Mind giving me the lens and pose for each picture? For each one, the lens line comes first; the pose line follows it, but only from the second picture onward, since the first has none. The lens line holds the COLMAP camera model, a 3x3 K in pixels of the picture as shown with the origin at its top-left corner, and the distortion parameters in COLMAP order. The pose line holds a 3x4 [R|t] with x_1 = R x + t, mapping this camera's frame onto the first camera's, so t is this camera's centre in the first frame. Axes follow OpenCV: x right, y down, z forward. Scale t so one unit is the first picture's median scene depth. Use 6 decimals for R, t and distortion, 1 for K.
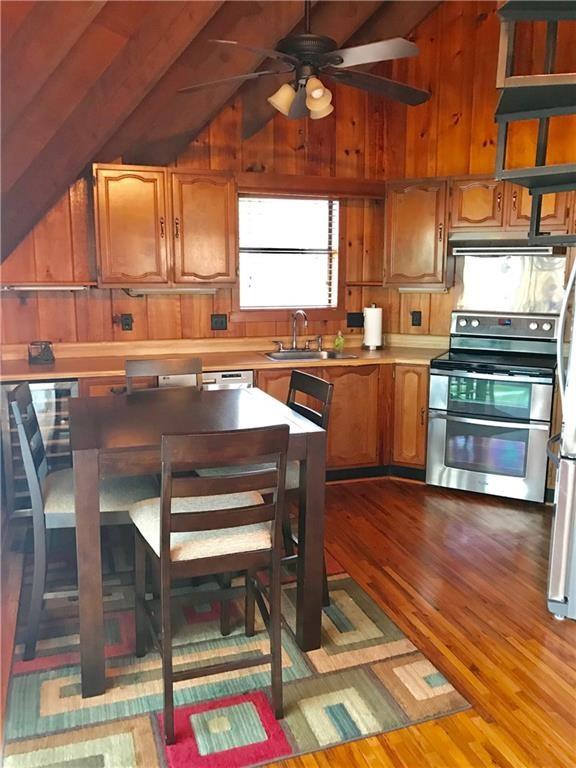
lens RADIAL K [[627.2, 0, 288.0], [0, 627.2, 384.0], [0, 0, 1]] dist [0.027640, -0.011020]
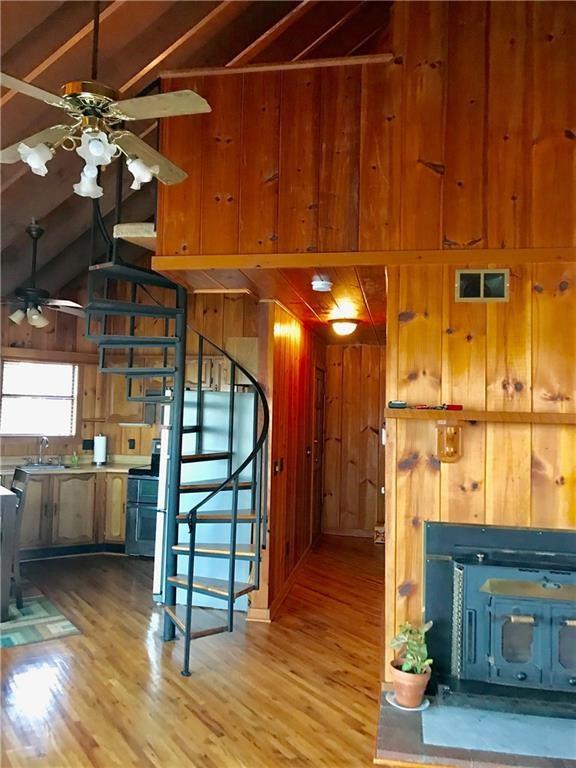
lens RADIAL K [[627.2, 0, 288.0], [0, 627.2, 384.0], [0, 0, 1]] dist [0.027640, -0.011020]
pose [[0.963886, 0.035587, 0.263927, 0.171492], [0.023715, 0.975625, -0.218159, 0.094593], [-0.265258, 0.216539, 0.939547, -0.548705]]
